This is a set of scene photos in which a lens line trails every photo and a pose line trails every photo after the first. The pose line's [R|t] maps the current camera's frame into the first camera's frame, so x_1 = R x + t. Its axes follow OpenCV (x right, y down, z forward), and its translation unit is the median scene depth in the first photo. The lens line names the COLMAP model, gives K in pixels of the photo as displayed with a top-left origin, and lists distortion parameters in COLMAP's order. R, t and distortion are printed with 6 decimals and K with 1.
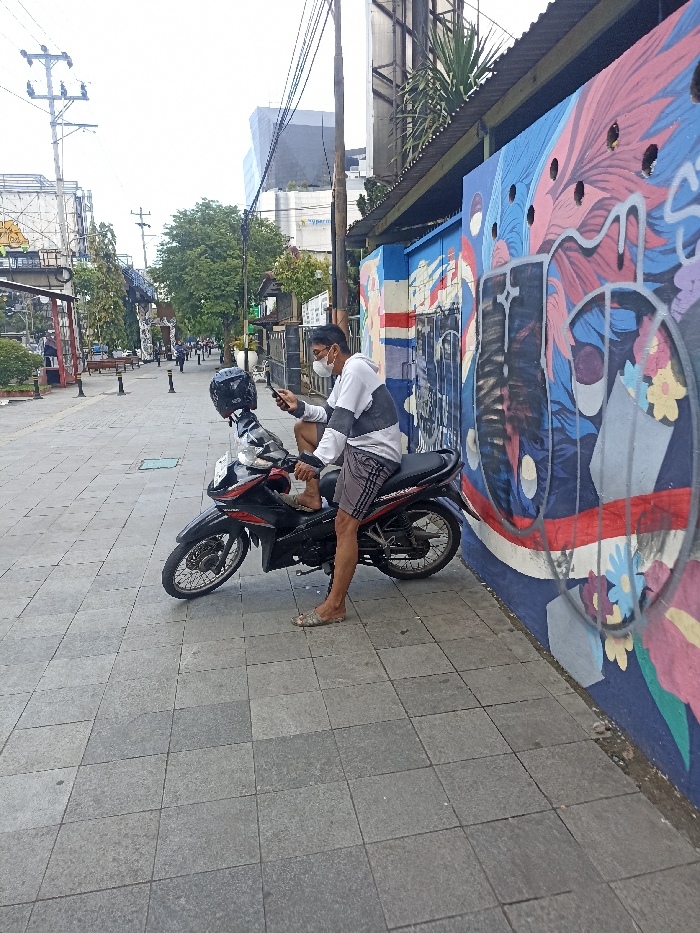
lens RADIAL K [[674.9, 0, 348.8], [0, 674.9, 473.6], [0, 0, 1]] dist [0.052655, -0.063034]
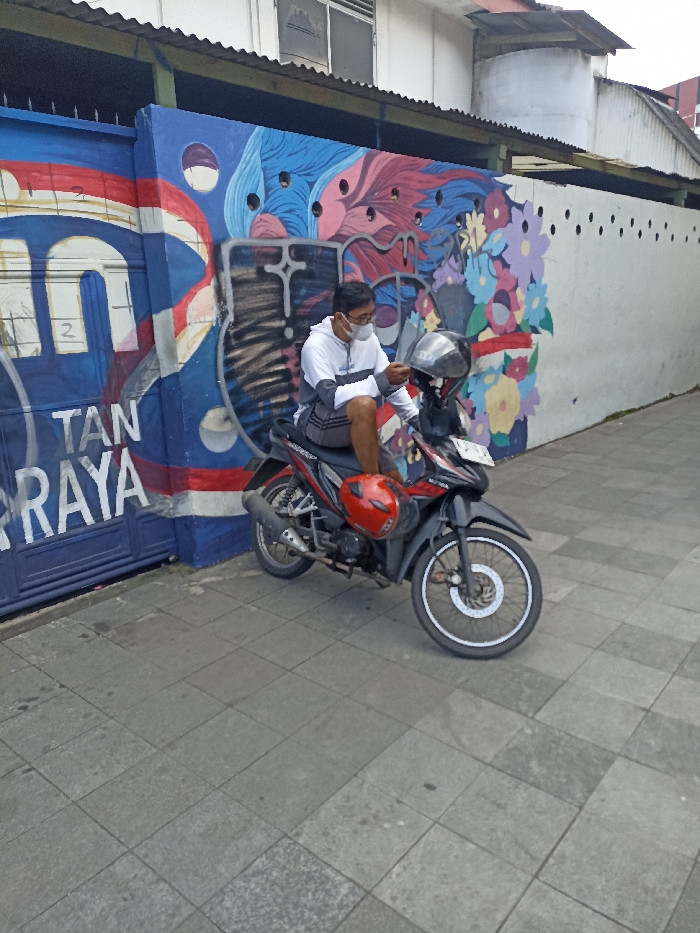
lens RADIAL K [[674.9, 0, 348.8], [0, 674.9, 473.6], [0, 0, 1]] dist [0.052655, -0.063034]
pose [[-0.631911, -0.152369, 0.759916, -1.010002], [0.198650, 0.915890, 0.348831, -0.425412], [-0.749151, 0.371388, -0.548493, 2.223388]]
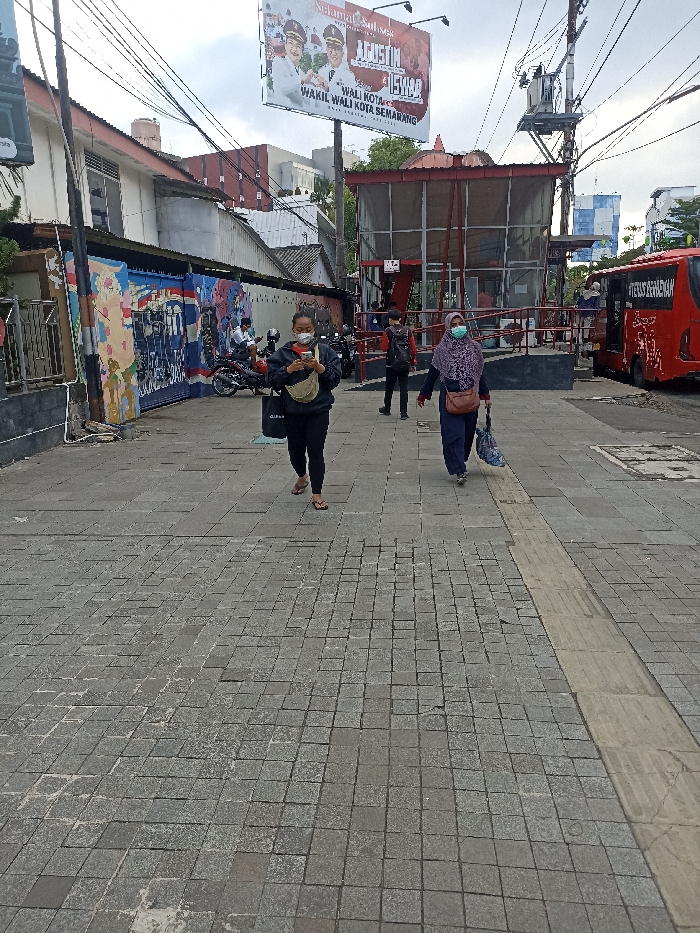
lens RADIAL K [[674.9, 0, 348.8], [0, 674.9, 473.6], [0, 0, 1]] dist [0.052655, -0.063034]
pose [[-0.964803, -0.017644, 0.262383, -2.148685], [0.090417, 0.914662, 0.393977, -1.181142], [-0.246943, 0.403834, -0.880873, 6.189109]]
